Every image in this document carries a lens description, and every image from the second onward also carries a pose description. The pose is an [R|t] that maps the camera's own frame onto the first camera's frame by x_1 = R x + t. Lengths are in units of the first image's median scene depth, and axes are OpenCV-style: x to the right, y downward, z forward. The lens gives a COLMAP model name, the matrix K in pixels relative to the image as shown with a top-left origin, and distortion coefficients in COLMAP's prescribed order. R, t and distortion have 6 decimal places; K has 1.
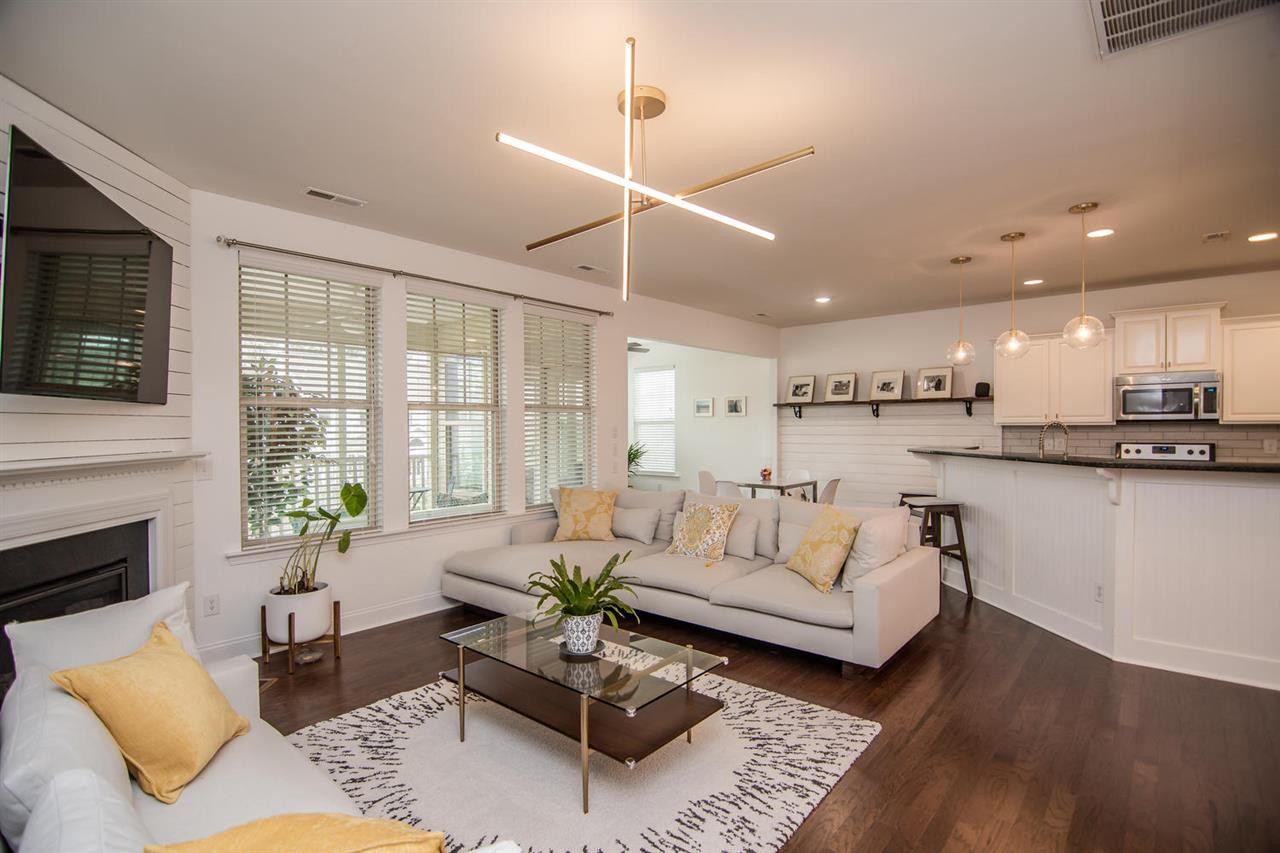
lens RADIAL K [[627.1, 0, 640.0], [0, 627.1, 426.5], [0, 0, 1]] dist [-0.004313, -0.000902]
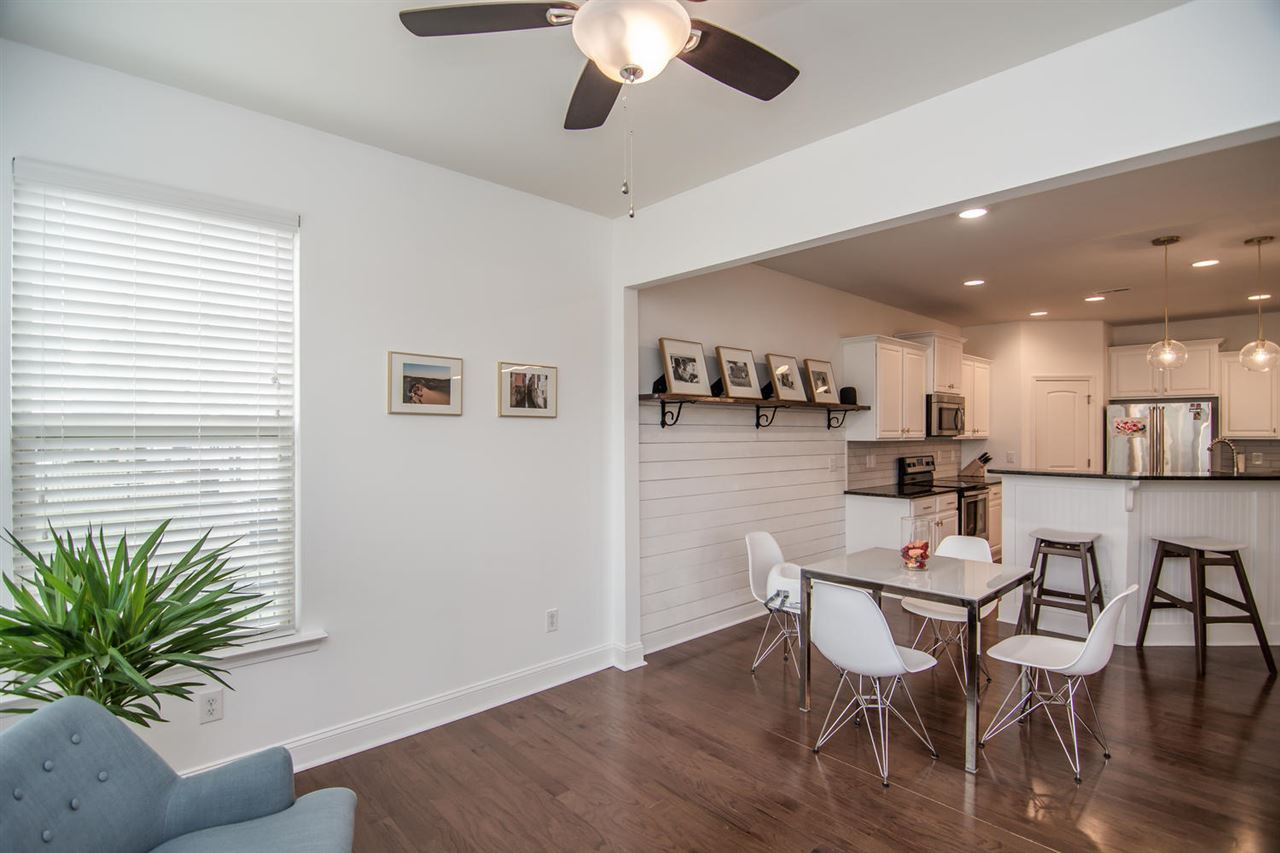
lens RADIAL K [[627.1, 0, 640.0], [0, 627.1, 426.5], [0, 0, 1]] dist [-0.004313, -0.000902]
pose [[0.104220, 0.017567, 0.994399, -0.266486], [0.001399, 0.999840, -0.017810, -0.006566], [-0.994553, 0.003248, 0.104179, 1.175438]]
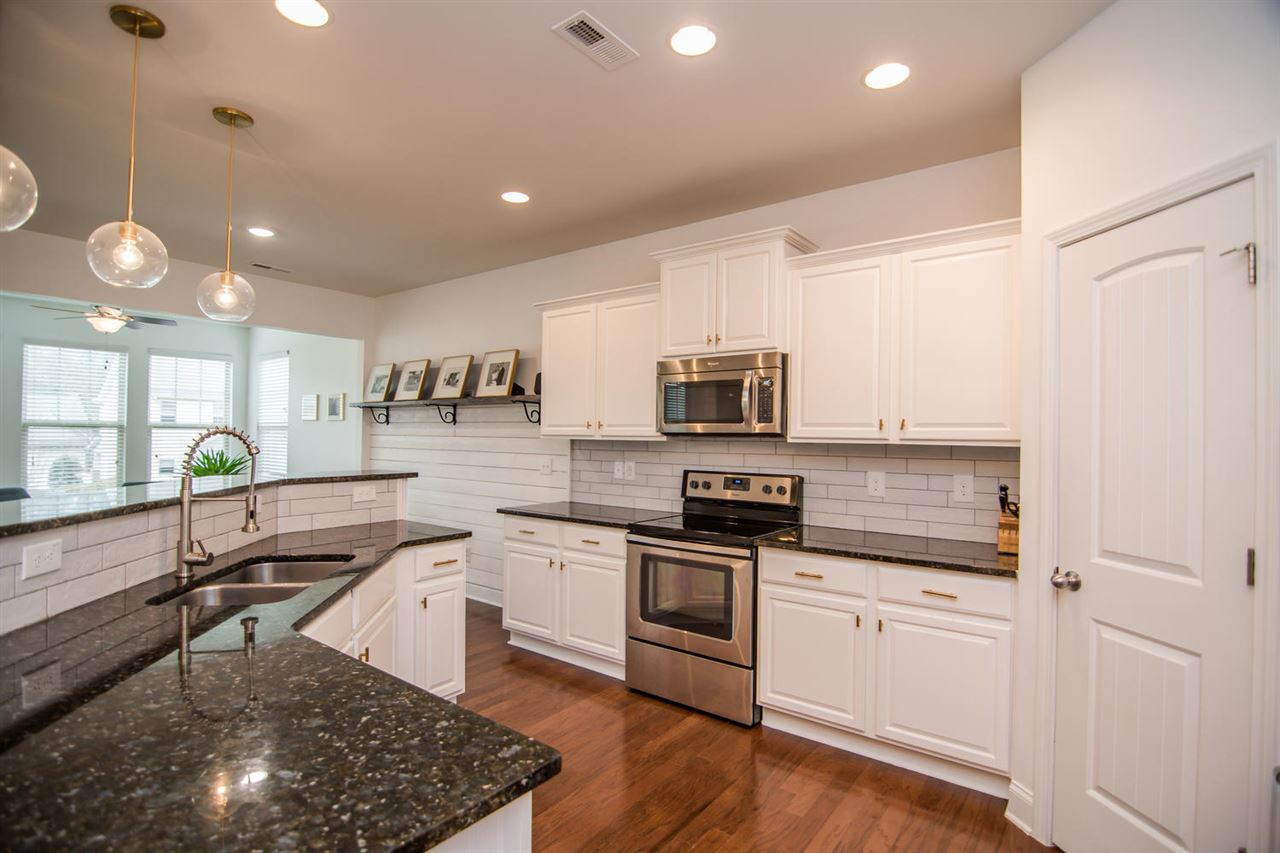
lens RADIAL K [[627.1, 0, 640.0], [0, 627.1, 426.5], [0, 0, 1]] dist [-0.004313, -0.000902]
pose [[0.998404, 0.019156, 0.053134, 0.608638], [-0.018252, 0.999681, -0.017434, -0.004931], [-0.053451, 0.016436, 0.998435, 0.345315]]
